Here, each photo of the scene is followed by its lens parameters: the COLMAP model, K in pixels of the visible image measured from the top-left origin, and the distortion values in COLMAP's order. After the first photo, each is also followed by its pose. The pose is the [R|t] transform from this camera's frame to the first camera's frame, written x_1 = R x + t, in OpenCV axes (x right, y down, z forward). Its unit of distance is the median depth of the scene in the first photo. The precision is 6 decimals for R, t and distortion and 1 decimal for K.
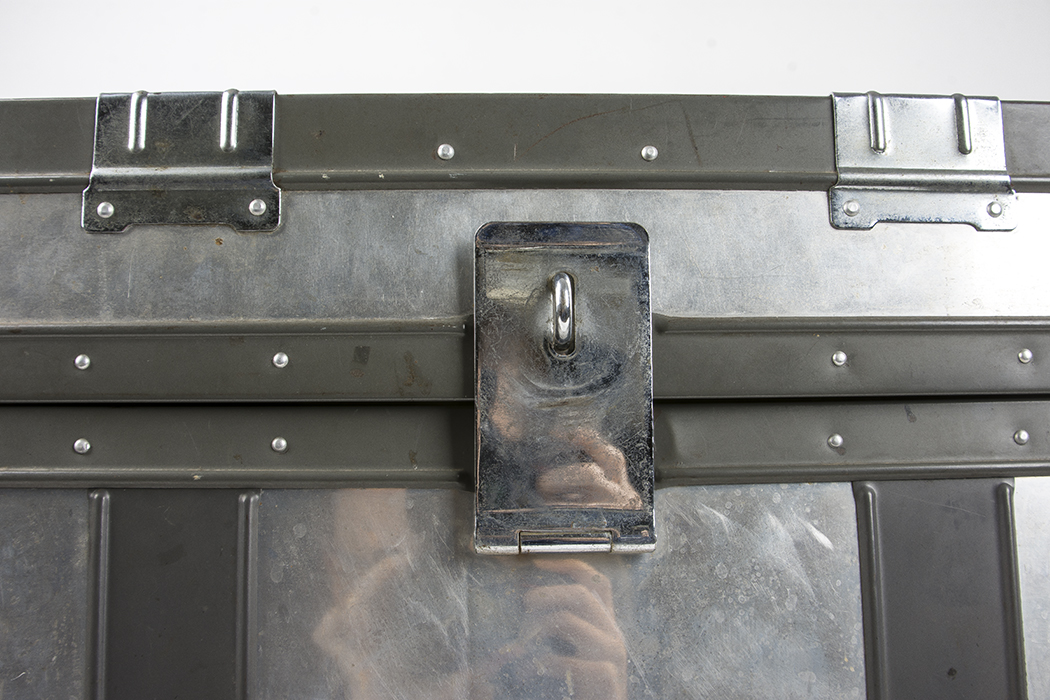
lens RADIAL K [[1260.4, 0, 528.3], [0, 1260.4, 349.0], [0, 0, 1]] dist [-0.153333, 0.000000]
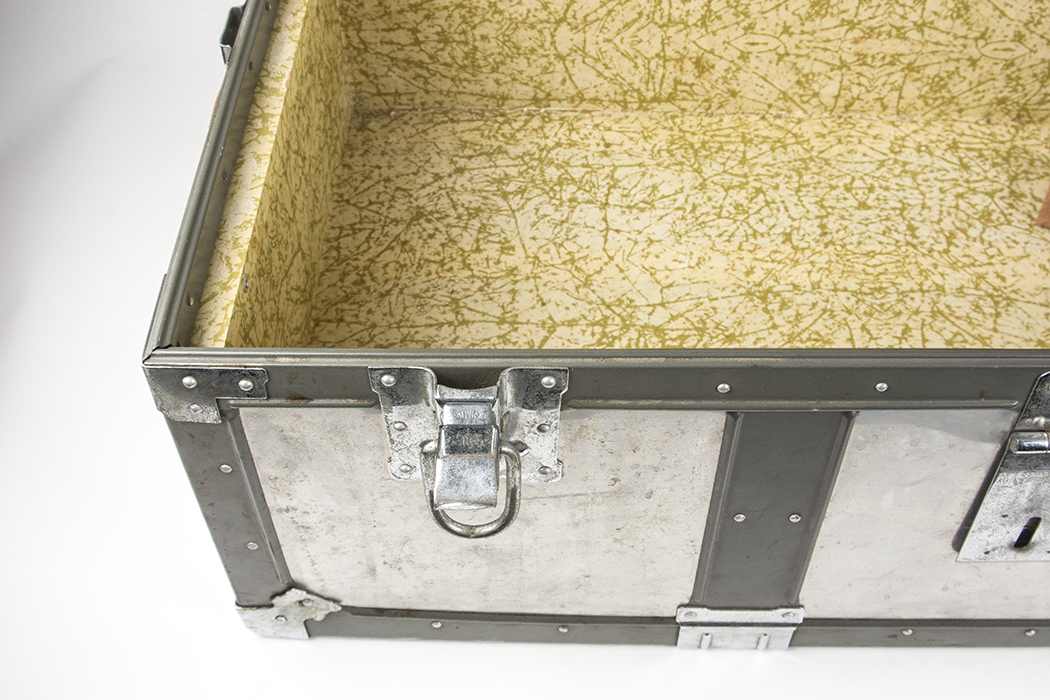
lens RADIAL K [[1260.4, 0, 523.4], [0, 1260.4, 347.0], [0, 0, 1]] dist [-0.153333, 0.000000]
pose [[0.996663, 0.062233, -0.052823, -0.489281], [0.014456, 0.502328, 0.864556, -1.017454], [0.080338, -0.862435, 0.499752, 0.381489]]
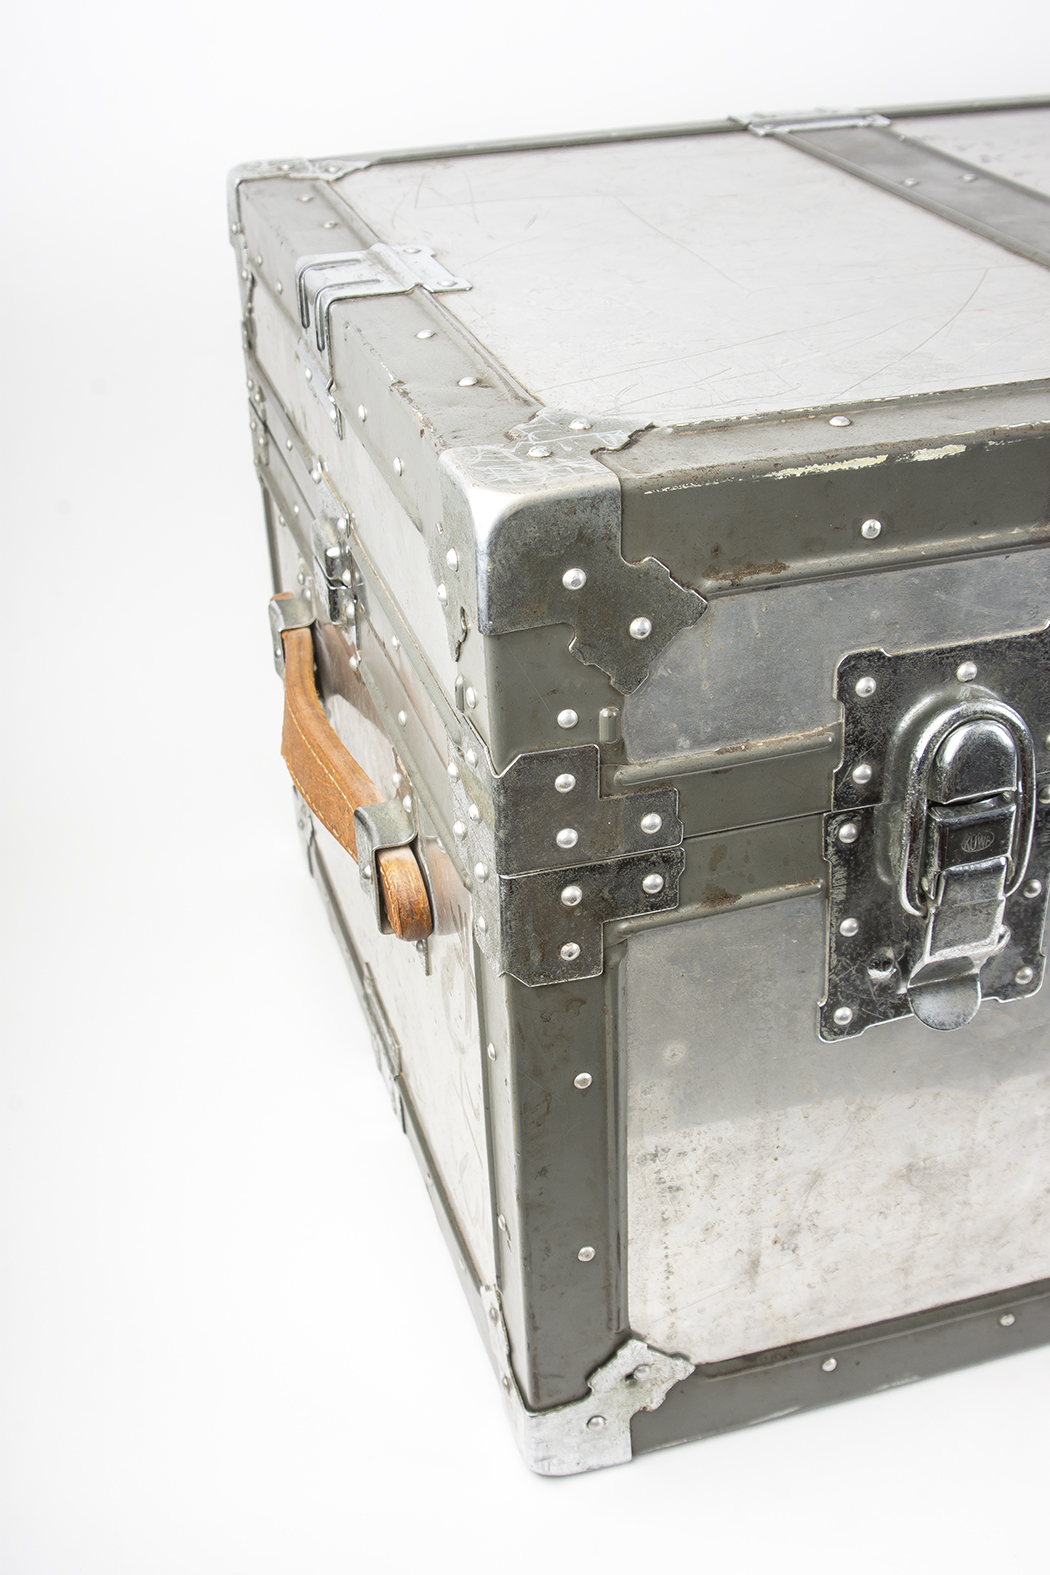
lens RADIAL K [[1890.5, 0, 515.1], [0, 1890.5, 803.4], [0, 0, 1]] dist [-0.153333, 0.000000]
pose [[0.974866, -0.139222, 0.173934, -1.130356], [-0.000001, 0.780702, 0.624903, -0.763456], [-0.222791, -0.609197, 0.761080, 0.035843]]
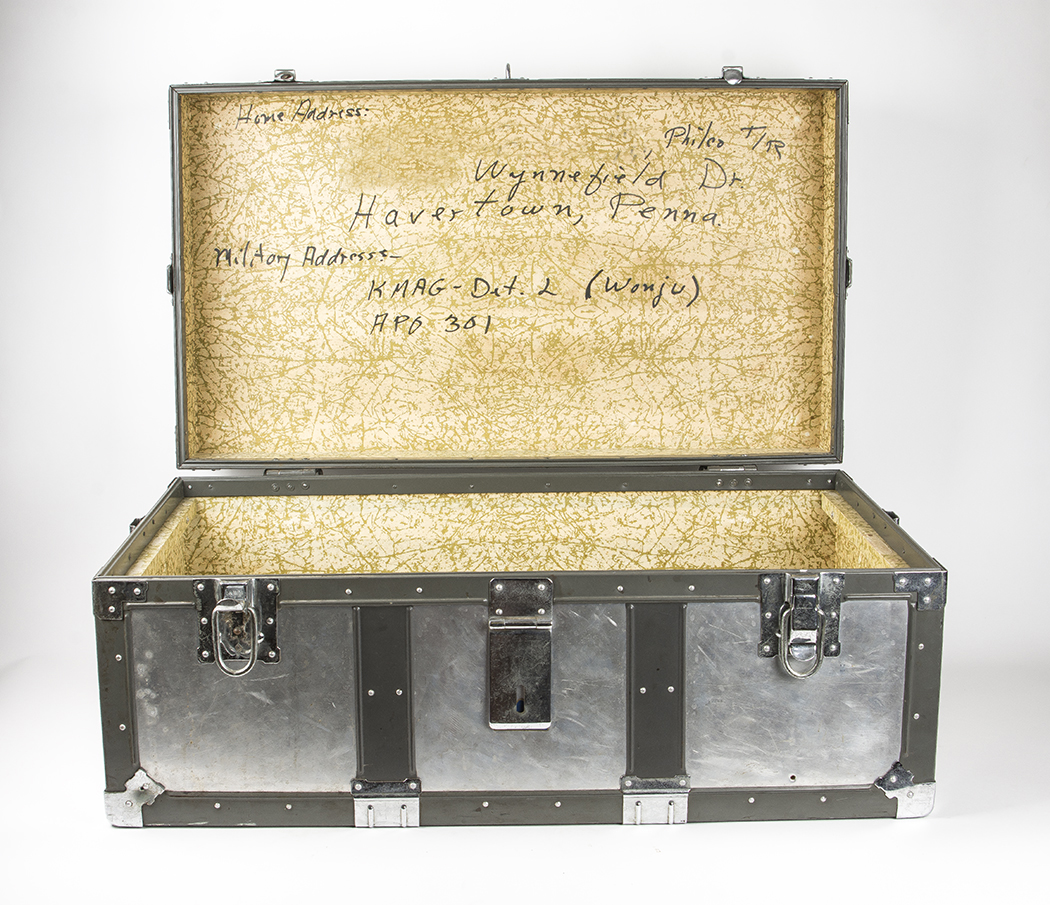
lens RADIAL K [[1659.9, 0, 499.9], [0, 1659.9, 471.9], [0, 0, 1]] dist [-0.151805, 0.000000]
pose [[0.999245, 0.014191, -0.036166, 0.111779], [-0.000153, 0.932334, 0.361599, -1.508443], [0.038850, -0.361321, 0.931632, -2.351627]]
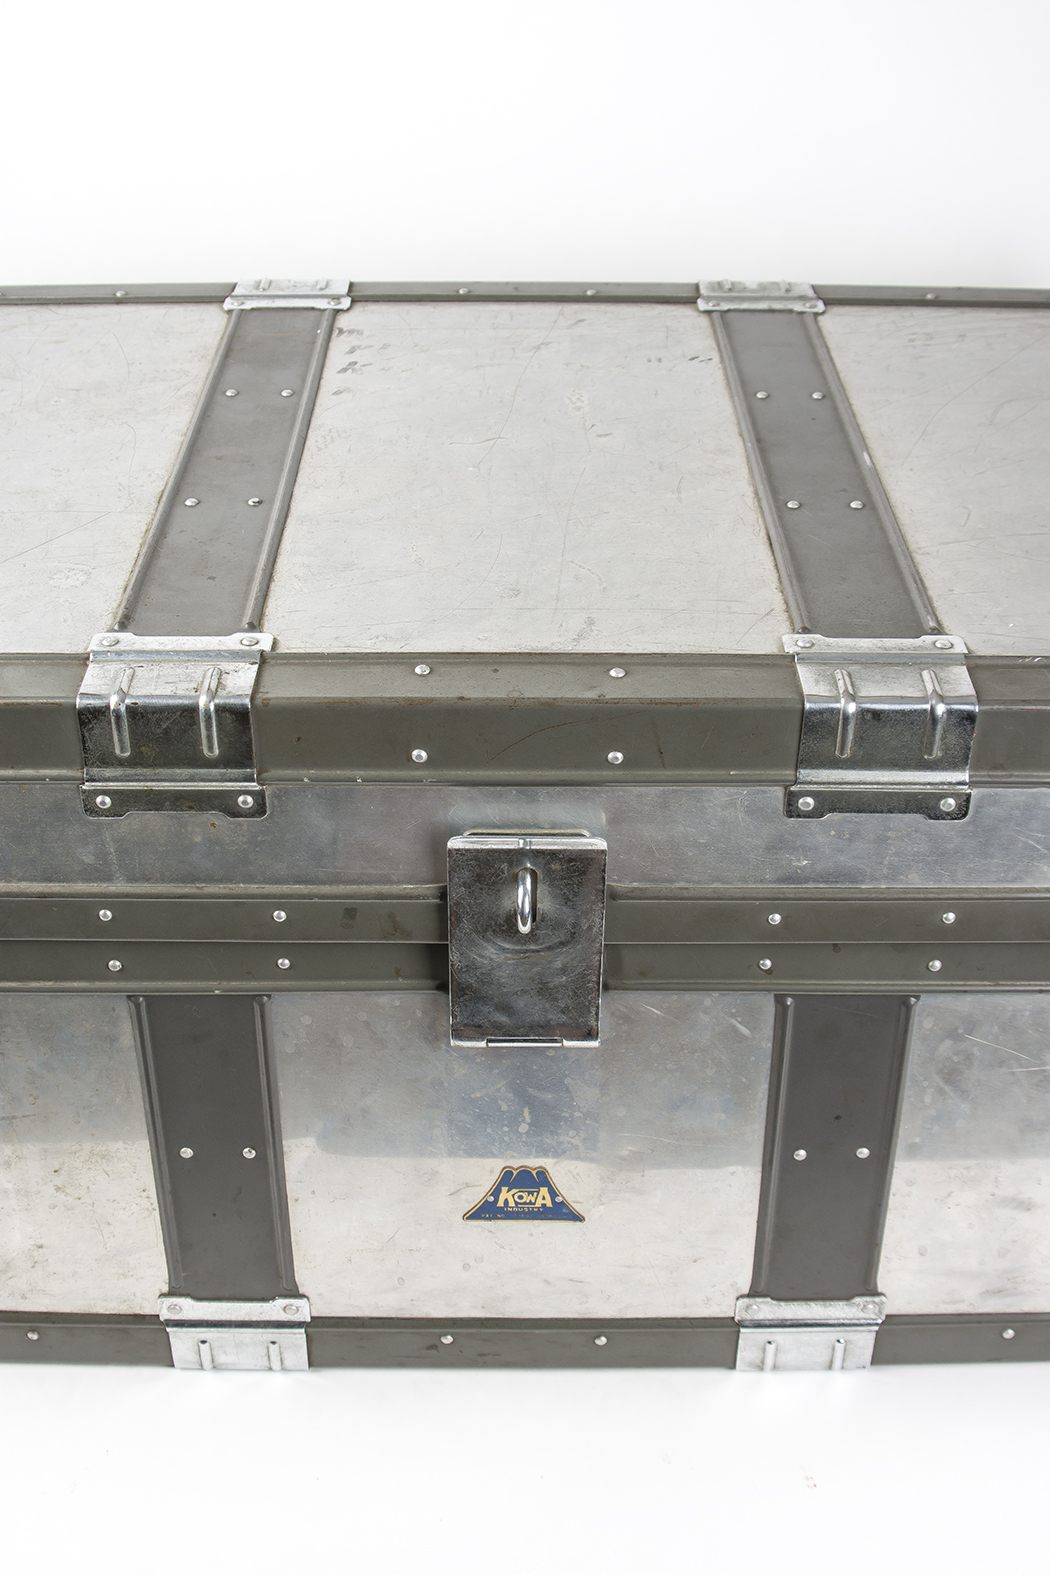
lens RADIAL K [[1890.5, 0, 526.2], [0, 1890.5, 794.8], [0, 0, 1]] dist [-0.153333, 0.000000]
pose [[0.998918, 0.039604, -0.024400, 0.064363], [-0.012747, 0.737506, 0.675221, -1.224948], [0.044736, -0.674179, 0.737212, -0.182123]]
